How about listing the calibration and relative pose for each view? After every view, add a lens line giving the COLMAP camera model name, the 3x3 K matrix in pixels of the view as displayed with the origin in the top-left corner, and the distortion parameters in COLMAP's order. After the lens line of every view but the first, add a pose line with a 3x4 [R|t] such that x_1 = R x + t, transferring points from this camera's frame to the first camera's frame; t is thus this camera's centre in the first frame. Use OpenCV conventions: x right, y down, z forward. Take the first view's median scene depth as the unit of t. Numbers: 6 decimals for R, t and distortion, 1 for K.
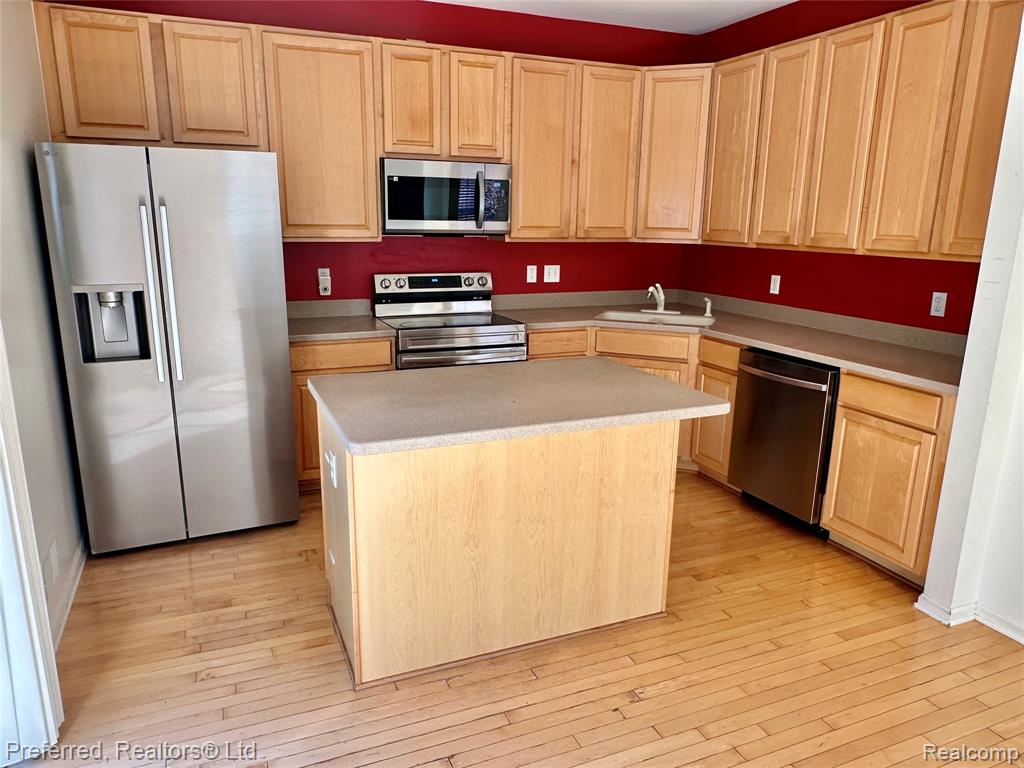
lens RADIAL K [[712.0, 0, 514.0], [0, 712.0, 392.1], [0, 0, 1]] dist [-0.000786, -0.008173]
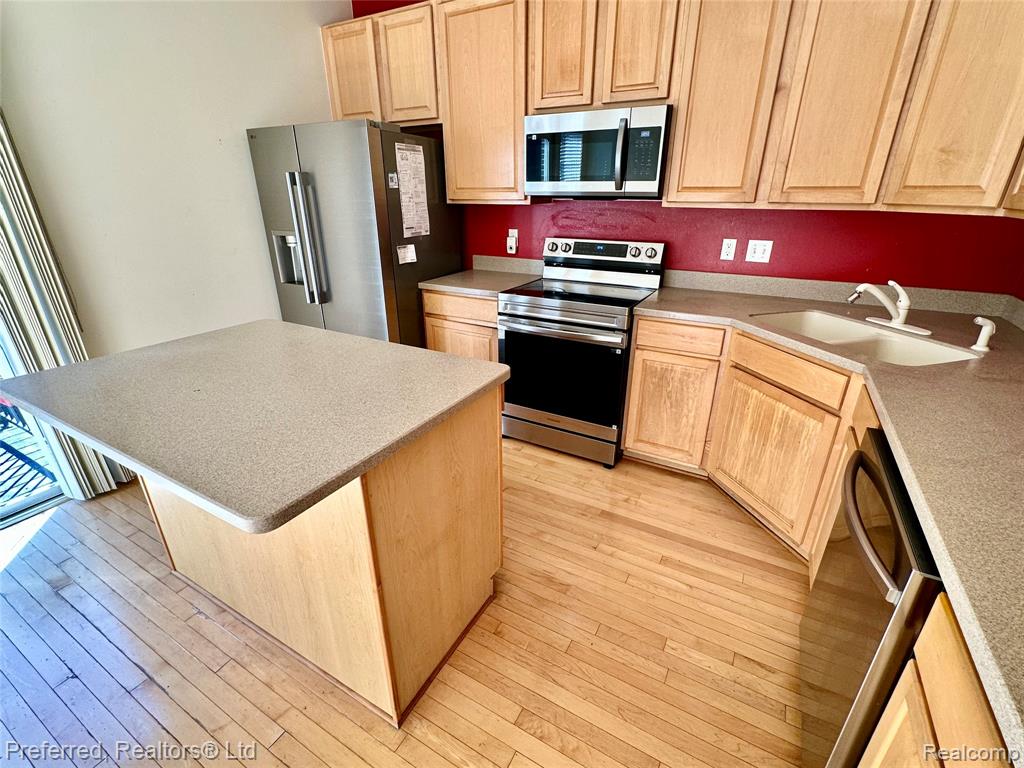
lens RADIAL K [[466.4, 0, 511.7], [0, 466.4, 386.2], [0, 0, 1]] dist [-0.002210, -0.000780]
pose [[0.605719, 0.295004, -0.738970, 0.355617], [-0.182040, 0.955476, 0.232220, -0.105653], [0.774574, -0.006138, 0.632453, 0.519324]]
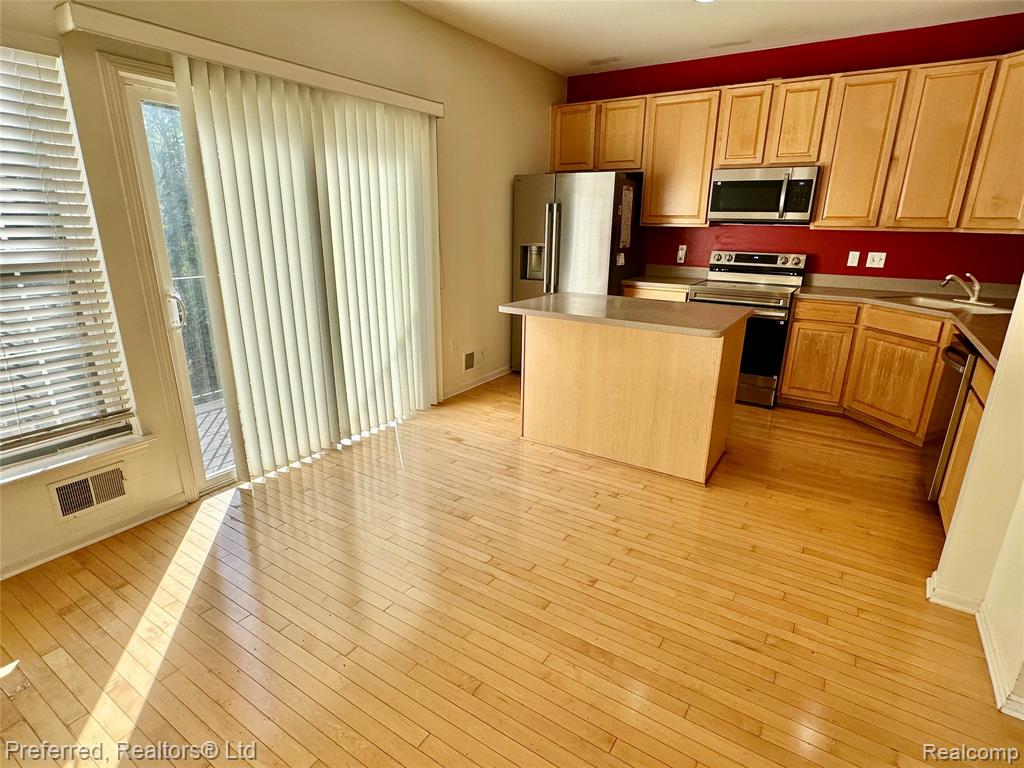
lens RADIAL K [[542.2, 0, 508.0], [0, 542.2, 390.2], [0, 0, 1]] dist [-0.005320, 0.000013]
pose [[0.554947, 0.243742, -0.795376, 0.532953], [-0.203456, 0.966844, 0.154334, 0.026939], [0.806622, 0.076177, 0.586138, 0.024414]]
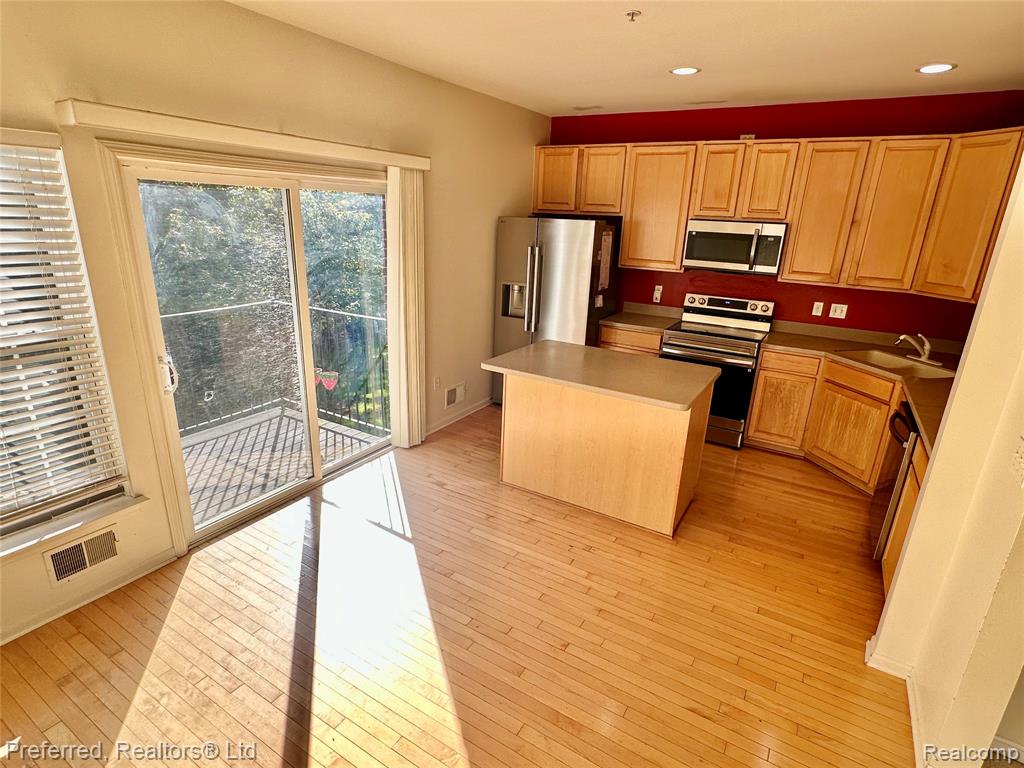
lens RADIAL K [[542.2, 0, 509.6], [0, 542.2, 390.0], [0, 0, 1]] dist [-0.005320, 0.000013]
pose [[0.581915, 0.262530, -0.769710, 0.538374], [-0.225543, 0.961433, 0.157408, -0.062473], [0.781349, 0.082005, 0.618684, -0.004701]]
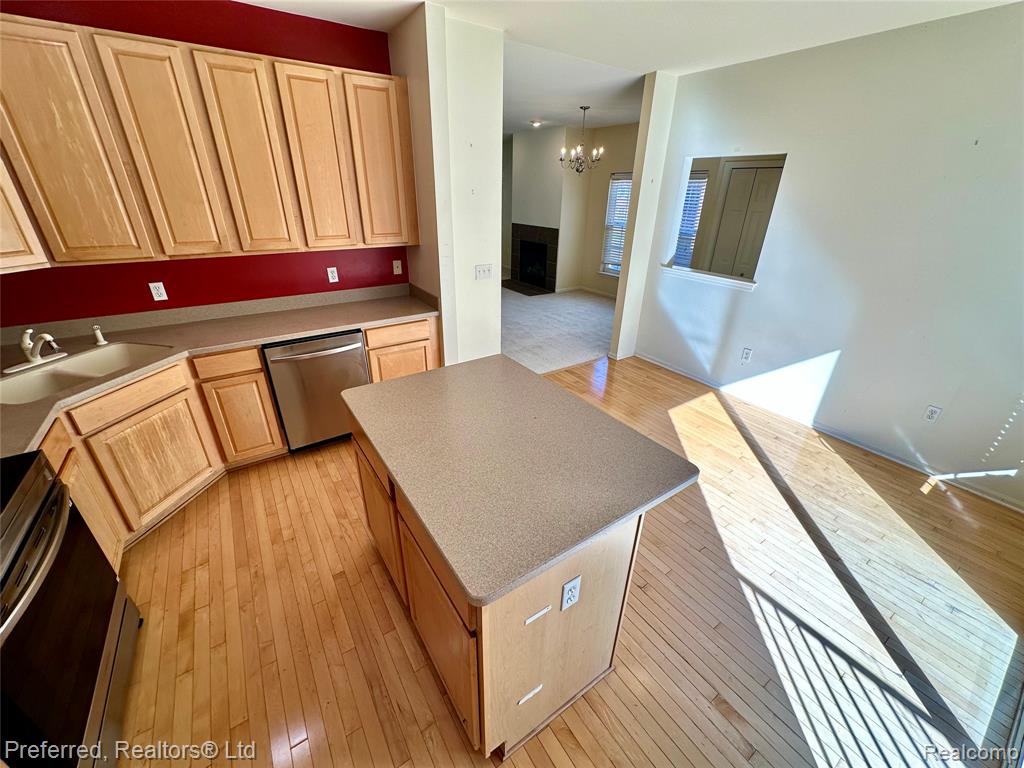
lens RADIAL K [[409.4, 0, 512.3], [0, 409.4, 382.6], [0, 0, 1]] dist [0.001410, 0.000949]
pose [[-0.182976, -0.442326, 0.877990, -0.330103], [0.215671, 0.853253, 0.474810, -0.217143], [-0.959169, 0.276236, -0.060728, 0.588373]]
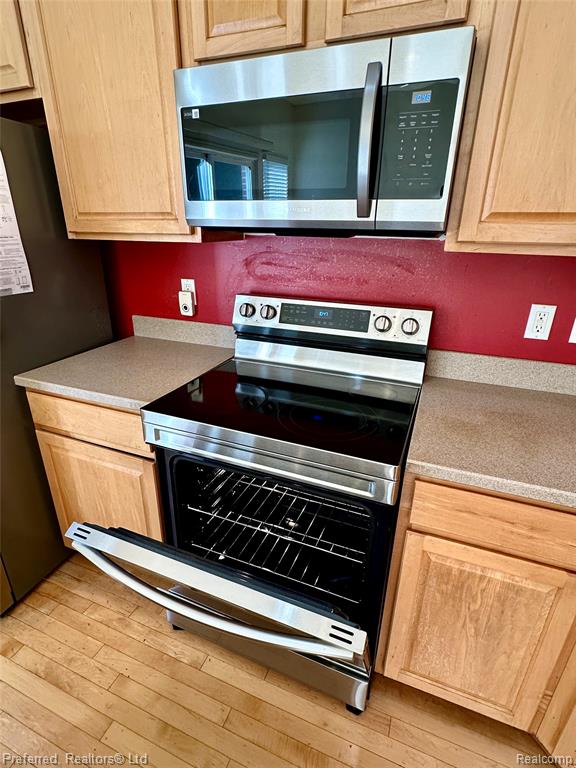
lens RADIAL K [[391.7, 0, 285.5], [0, 391.7, 384.5], [0, 0, 1]] dist [-0.001844, -0.001024]
pose [[0.703753, 0.261766, -0.660462, 0.101151], [-0.174580, 0.964859, 0.196387, -0.164619], [0.688661, -0.022905, 0.724722, 0.766671]]
